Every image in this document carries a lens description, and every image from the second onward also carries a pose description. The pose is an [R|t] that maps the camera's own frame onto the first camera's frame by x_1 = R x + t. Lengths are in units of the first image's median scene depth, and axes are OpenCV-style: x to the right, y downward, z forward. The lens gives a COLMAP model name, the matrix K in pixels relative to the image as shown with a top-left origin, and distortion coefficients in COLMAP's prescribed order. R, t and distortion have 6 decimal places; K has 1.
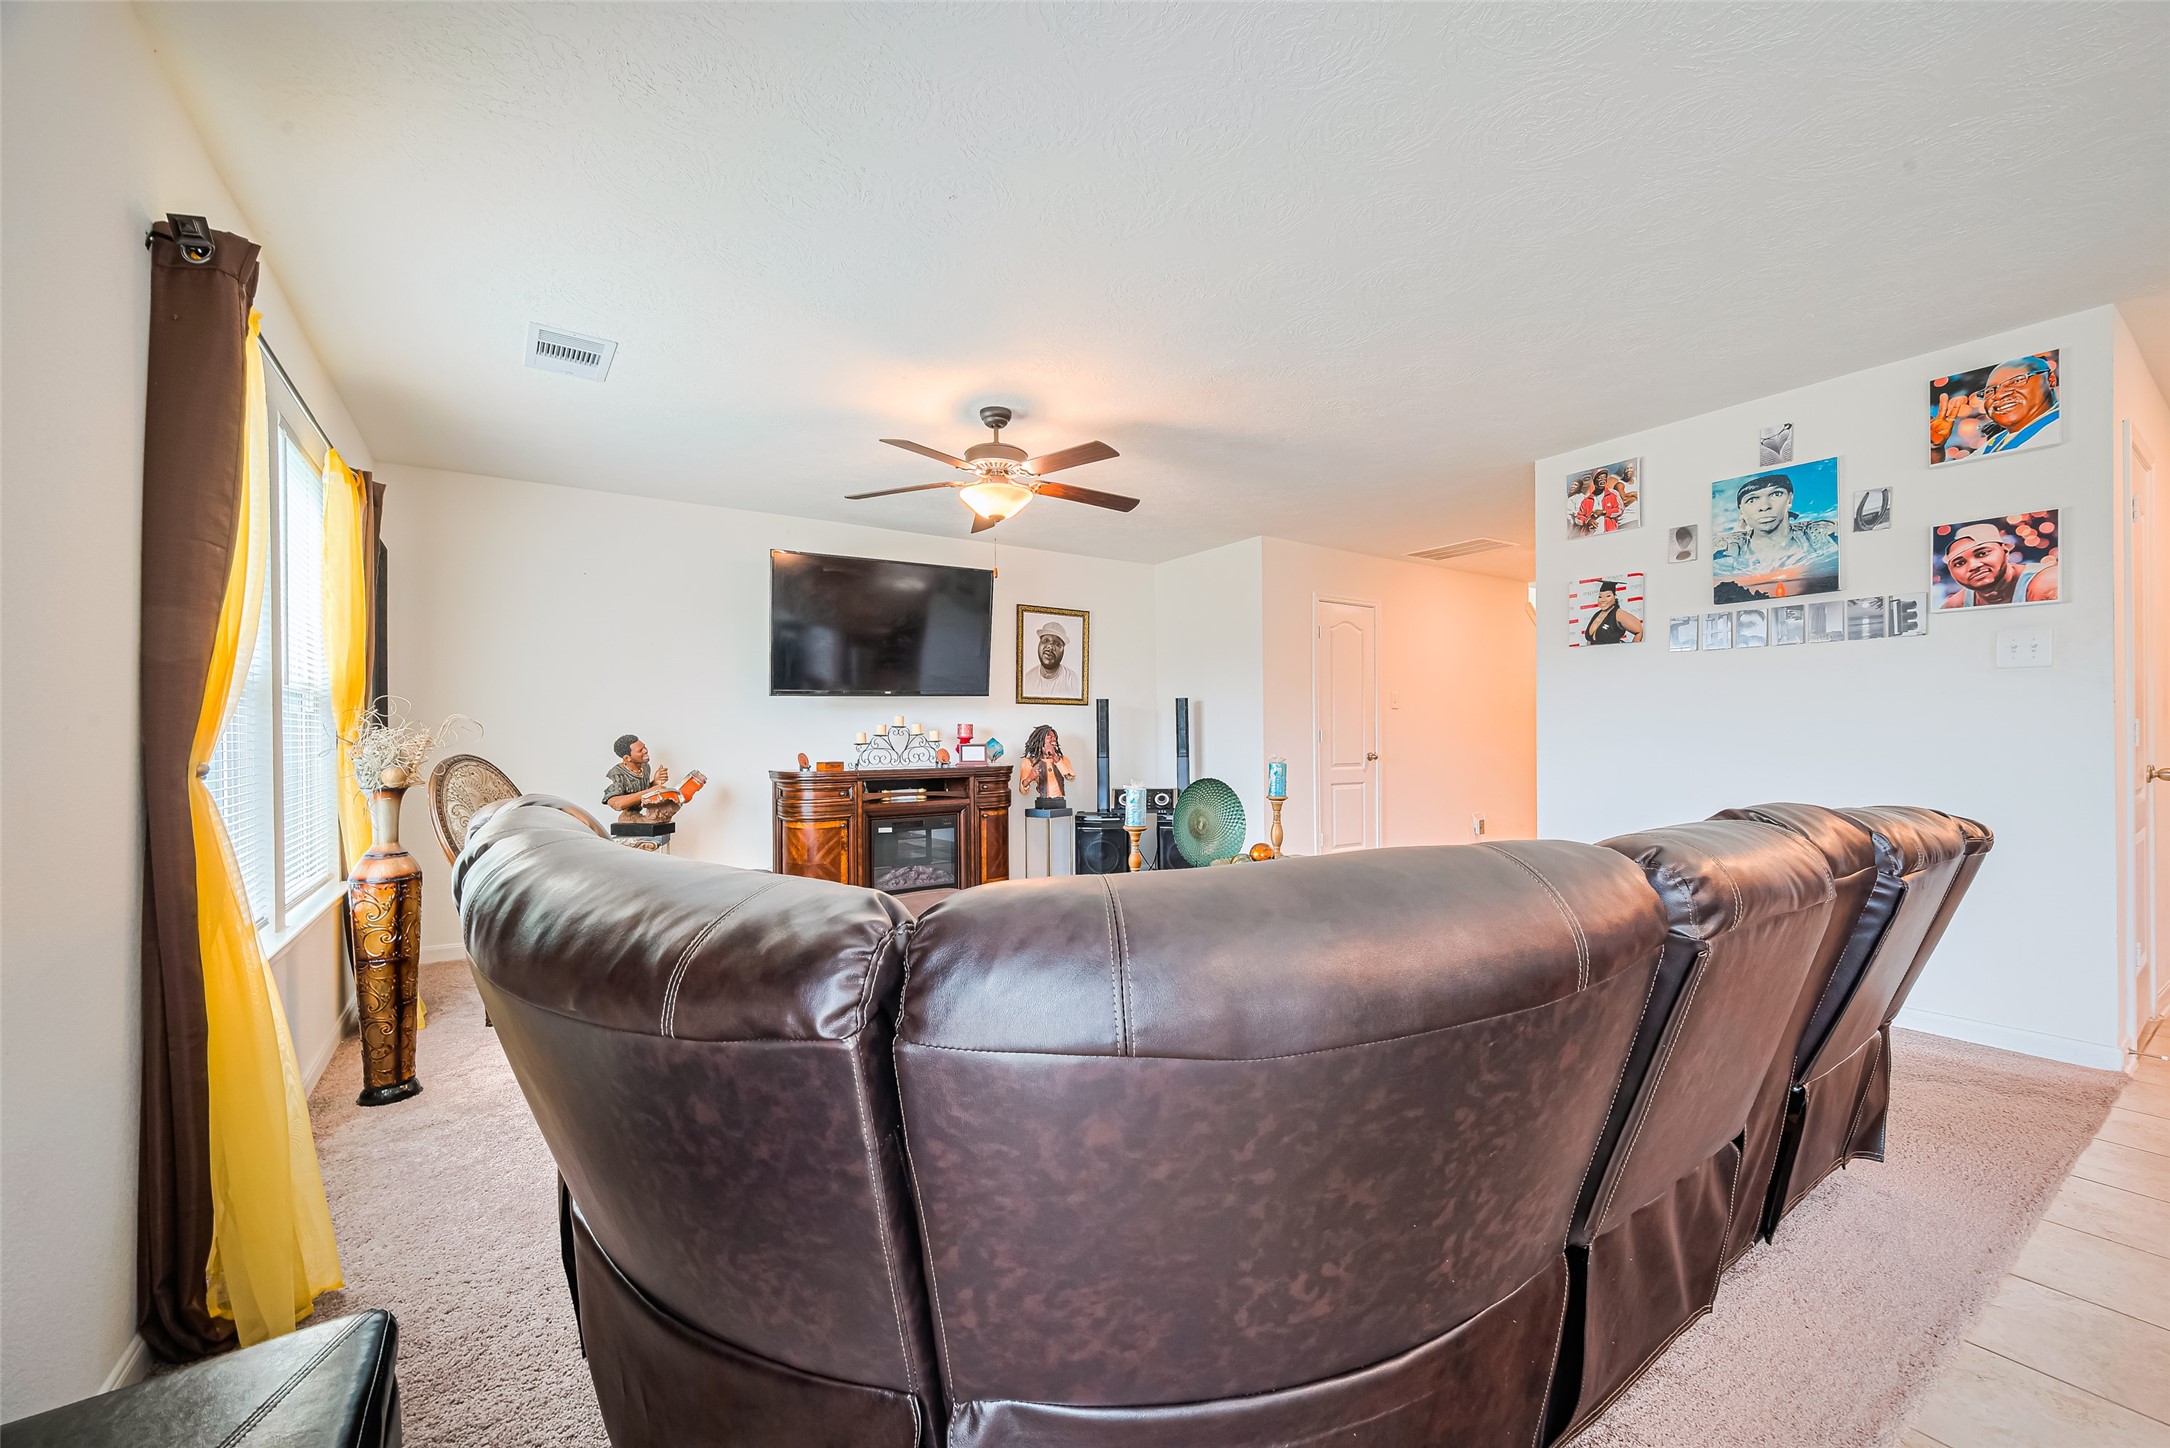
lens RADIAL K [[851.9, 0, 1093.6], [0, 851.9, 733.5], [0, 0, 1]] dist [-0.000253, 0.000026]
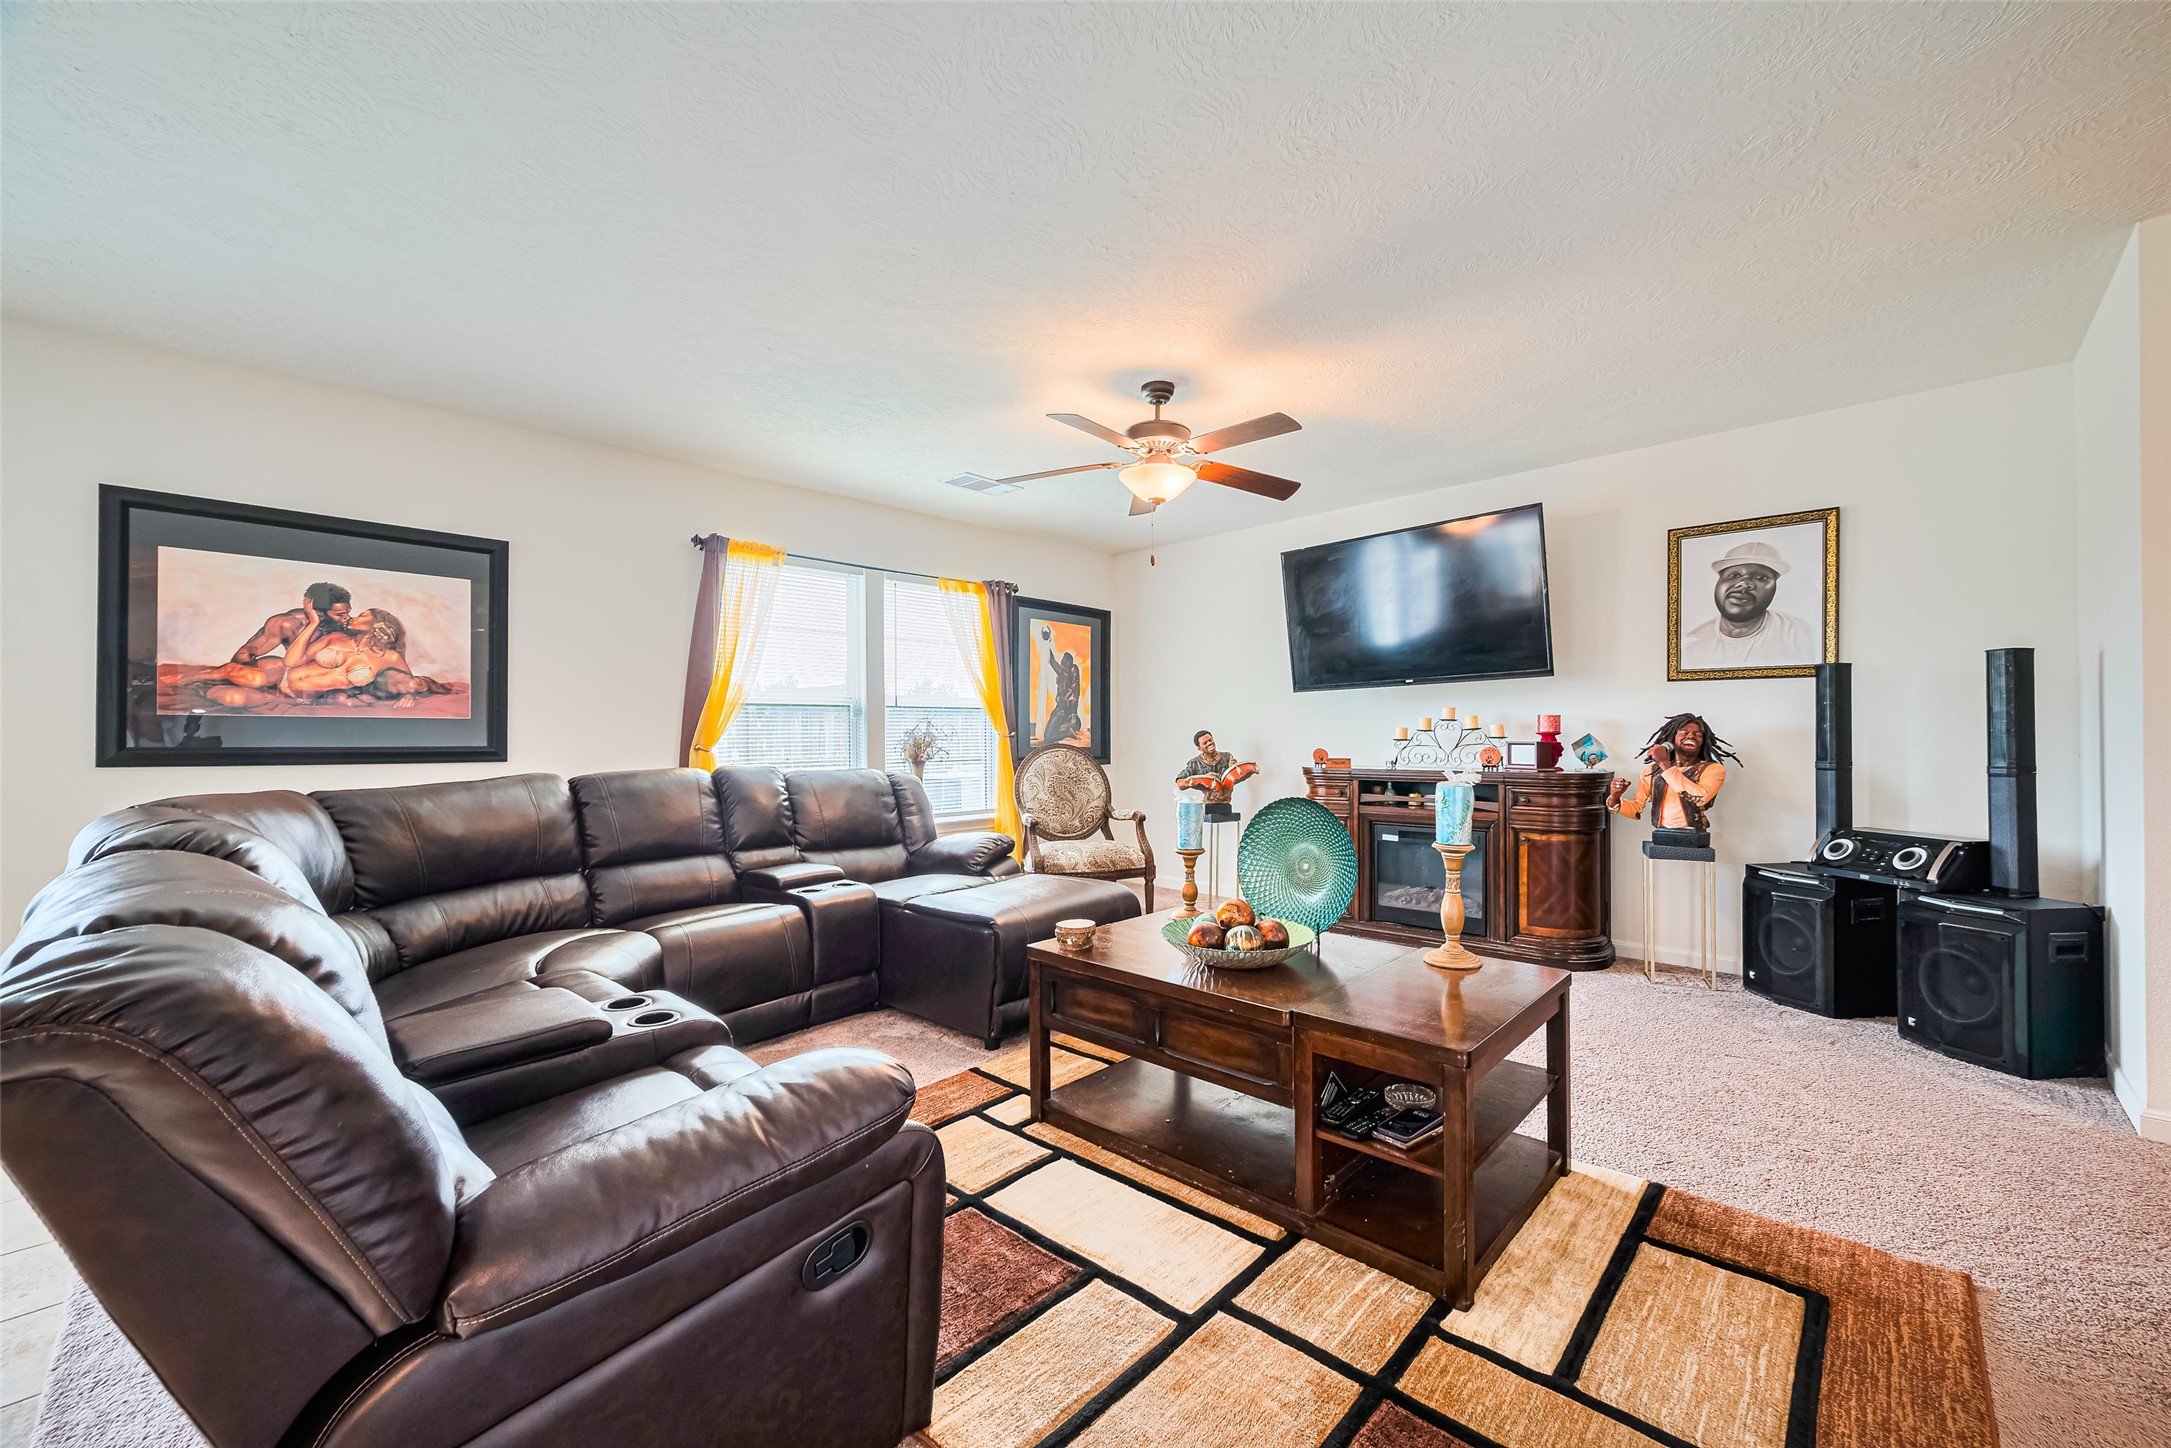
lens RADIAL K [[853.1, 0, 1095.3], [0, 853.1, 733.5], [0, 0, 1]] dist [-0.002772, 0.000021]
pose [[0.214423, 0.004838, -0.976729, 0.707329], [0.006798, 0.999956, 0.006446, -0.003270], [0.976717, -0.008022, 0.214381, 0.656026]]
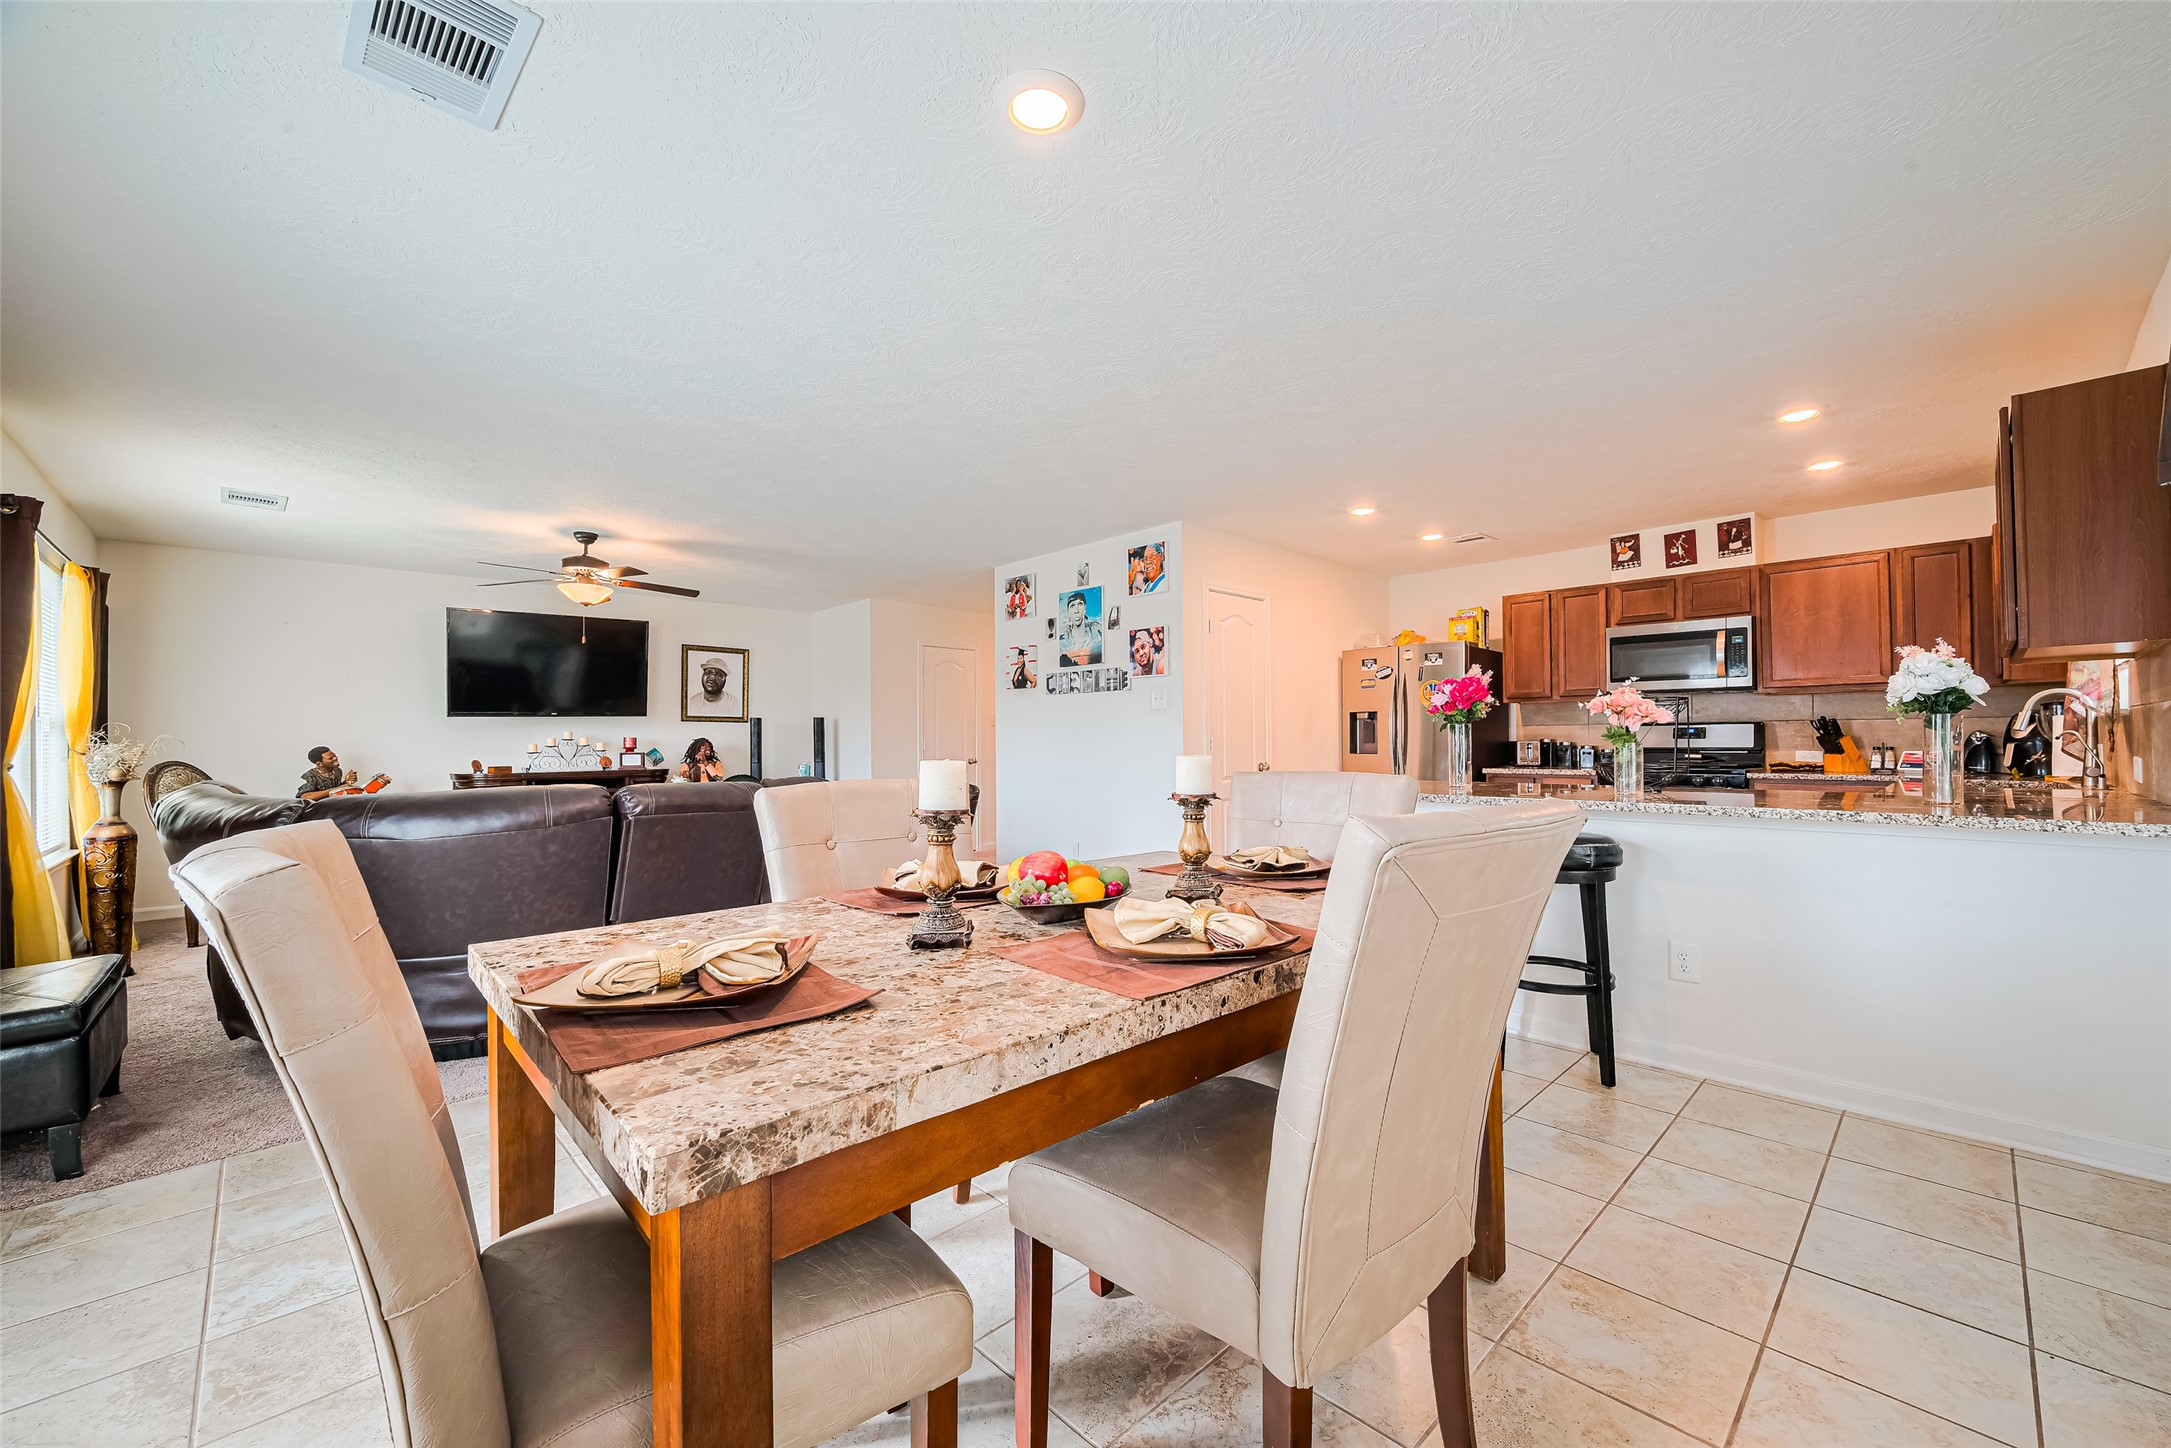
lens RADIAL K [[852.3, 0, 1094.1], [0, 852.3, 733.5], [0, 0, 1]] dist [-0.000253, 0.000026]
pose [[0.984760, 0.001315, 0.173912, 0.464355], [0.000338, 0.999955, -0.009478, -0.006230], [-0.173917, 0.009392, 0.984716, -0.588241]]
